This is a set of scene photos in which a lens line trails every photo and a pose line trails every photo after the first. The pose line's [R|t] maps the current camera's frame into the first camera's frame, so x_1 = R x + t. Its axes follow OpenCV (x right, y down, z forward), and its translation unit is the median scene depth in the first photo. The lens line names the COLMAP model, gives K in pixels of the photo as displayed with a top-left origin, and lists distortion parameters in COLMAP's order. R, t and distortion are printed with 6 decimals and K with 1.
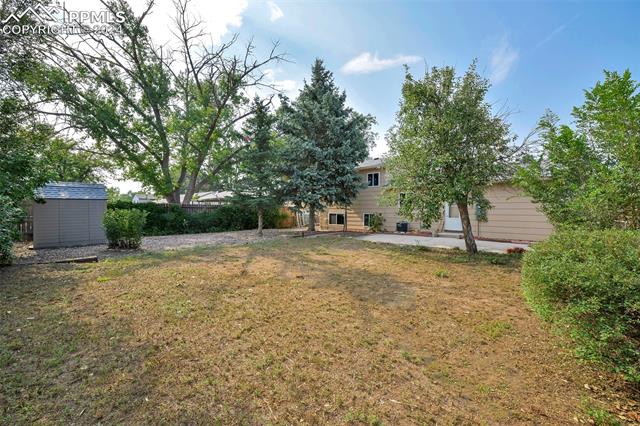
lens RADIAL K [[256.5, 0, 320.0], [0, 256.5, 213.0], [0, 0, 1]] dist [-0.032035, 0.000004]
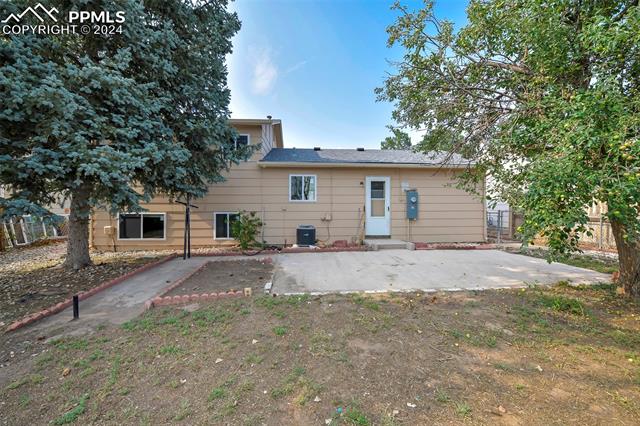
lens RADIAL K [[256.5, 0, 320.0], [0, 256.5, 213.0], [0, 0, 1]] dist [-0.032035, 0.000004]
pose [[0.626309, -0.022847, 0.779240, -0.089120], [0.009601, 0.999721, 0.021594, -0.006771], [-0.779516, -0.006043, 0.626353, 0.547173]]
